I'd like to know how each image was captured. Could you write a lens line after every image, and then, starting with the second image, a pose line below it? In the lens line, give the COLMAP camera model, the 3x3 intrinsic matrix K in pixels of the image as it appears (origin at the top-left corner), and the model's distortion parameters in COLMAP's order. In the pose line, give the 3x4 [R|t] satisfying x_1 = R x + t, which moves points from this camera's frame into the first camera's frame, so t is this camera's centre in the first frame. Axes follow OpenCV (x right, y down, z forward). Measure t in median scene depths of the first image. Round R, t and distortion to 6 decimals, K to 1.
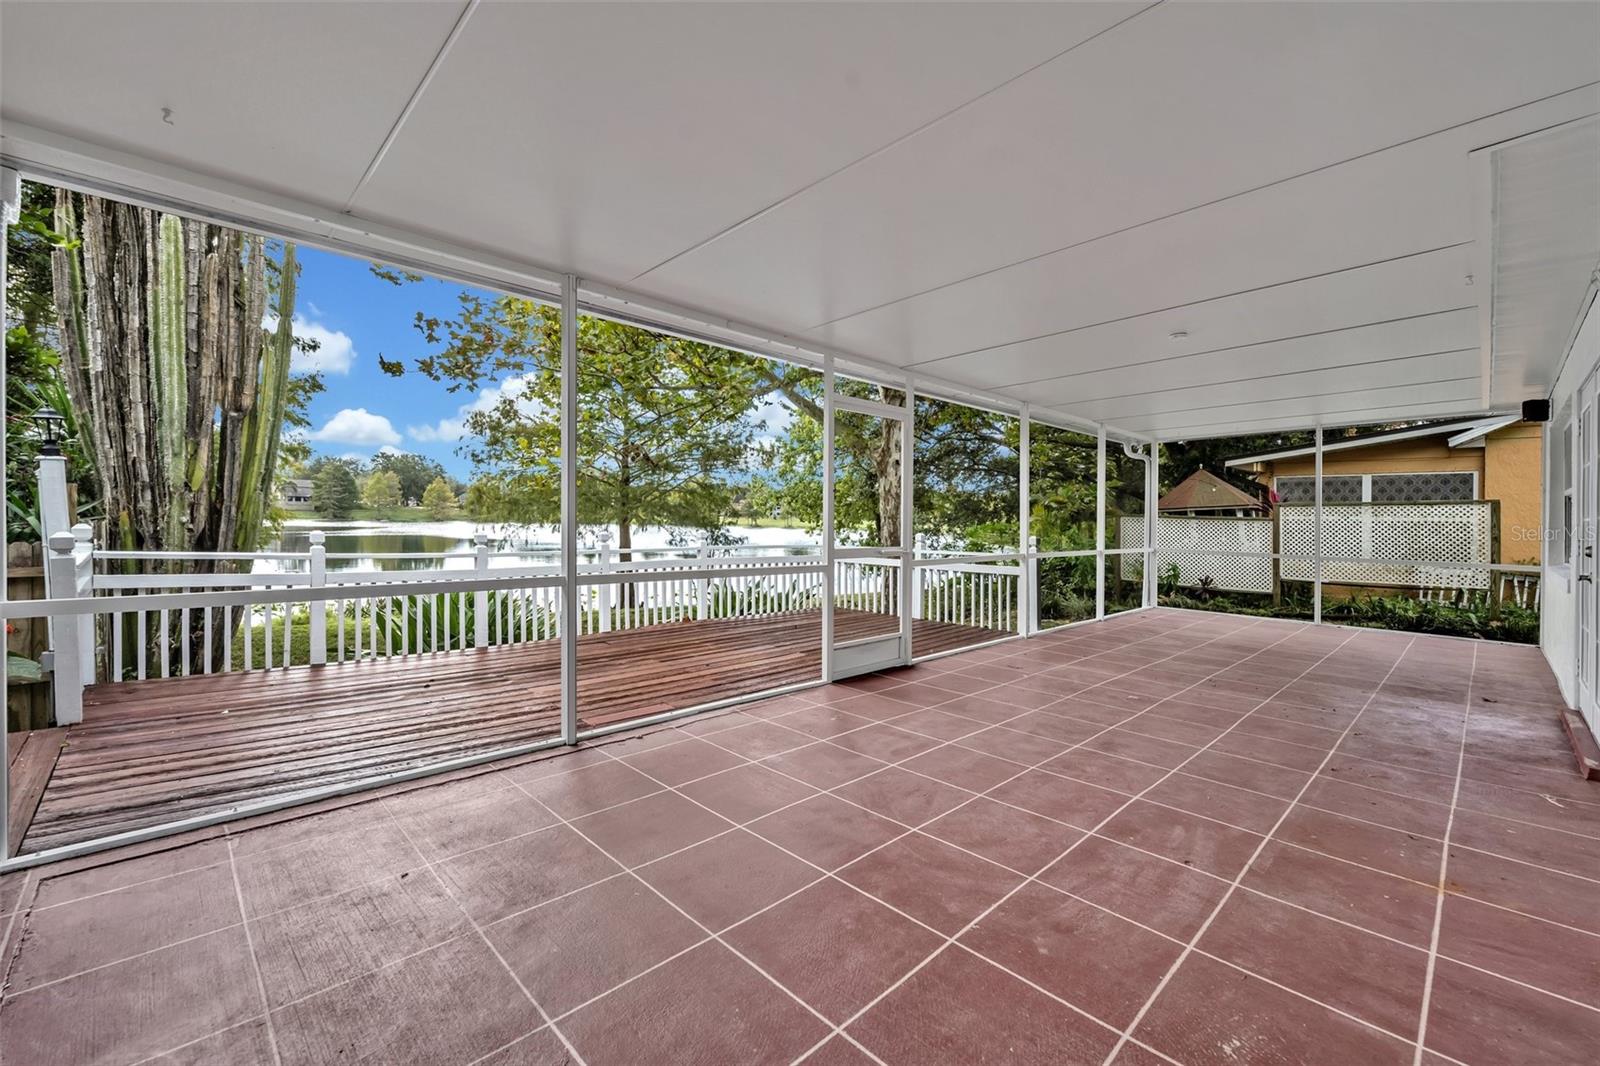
lens RADIAL K [[650.7, 0, 800.0], [0, 650.7, 533.0], [0, 0, 1]] dist [-0.032758, 0.011207]
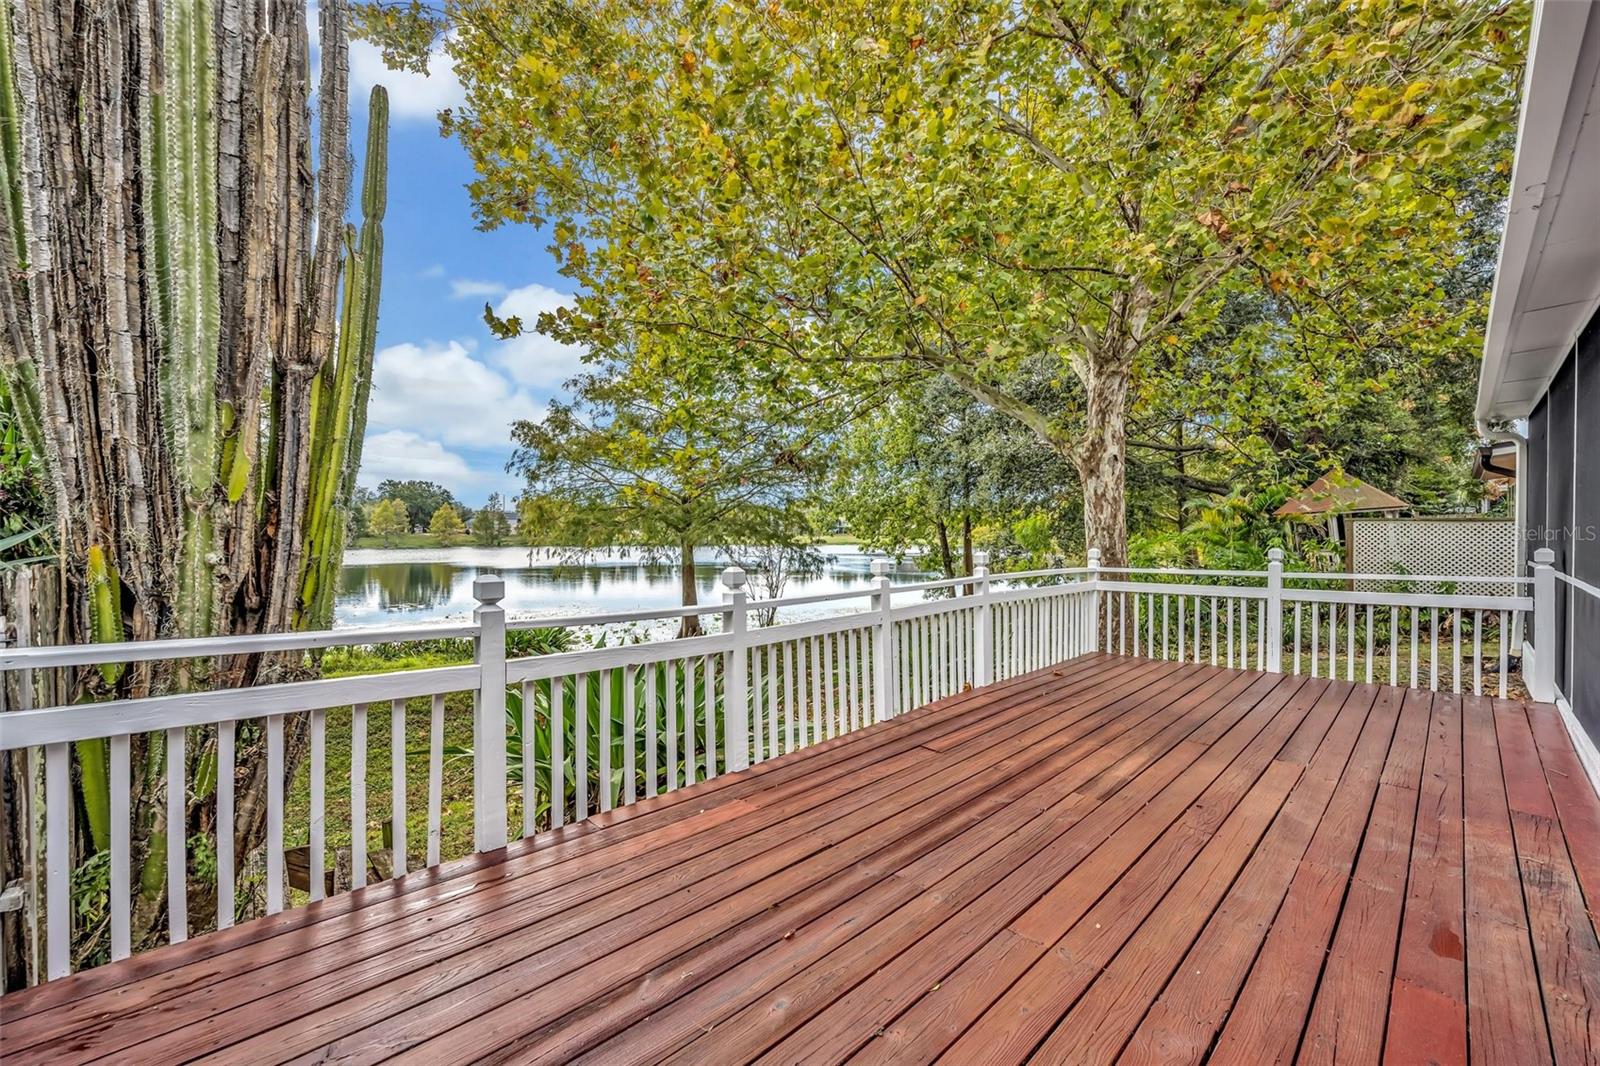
lens RADIAL K [[650.7, 0, 800.0], [0, 650.7, 533.0], [0, 0, 1]] dist [-0.032758, 0.011207]
pose [[0.999631, -0.026243, -0.006939, -0.498587], [0.026054, 0.999318, -0.026160, -0.016533], [0.007621, 0.025970, 0.999634, 0.498617]]
